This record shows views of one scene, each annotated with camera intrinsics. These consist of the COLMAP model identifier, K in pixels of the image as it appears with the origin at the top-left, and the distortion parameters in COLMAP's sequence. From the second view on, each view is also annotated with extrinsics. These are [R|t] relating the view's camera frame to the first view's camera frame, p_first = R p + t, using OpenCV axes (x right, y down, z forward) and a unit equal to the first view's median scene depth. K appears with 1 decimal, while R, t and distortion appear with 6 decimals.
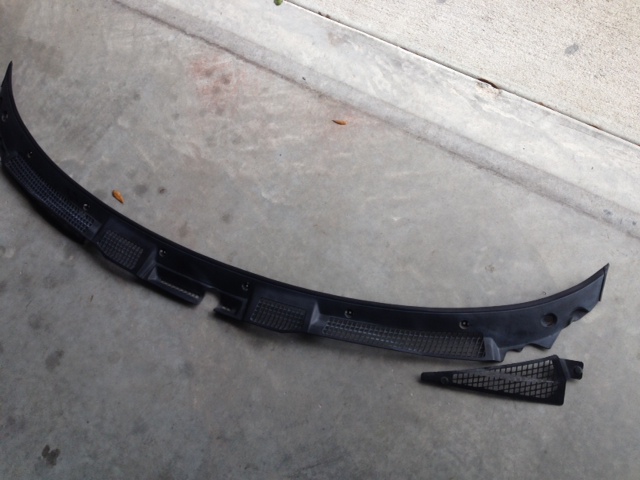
lens RADIAL K [[610.2, 0, 320.0], [0, 610.2, 240.0], [0, 0, 1]] dist [0.131994, -0.246021]
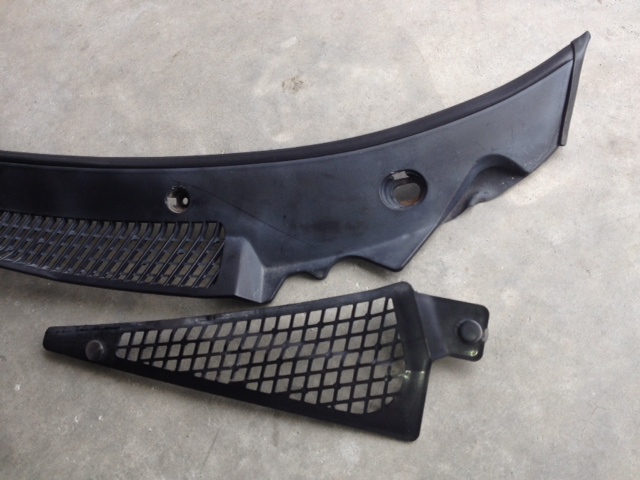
lens RADIAL K [[610.2, 0, 320.0], [0, 610.2, 240.0], [0, 0, 1]] dist [0.131994, -0.246021]
pose [[0.993986, 0.043892, -0.100331, 0.356829], [-0.051895, 0.995555, -0.078600, 0.185733], [0.096435, 0.083334, 0.991845, 0.655493]]
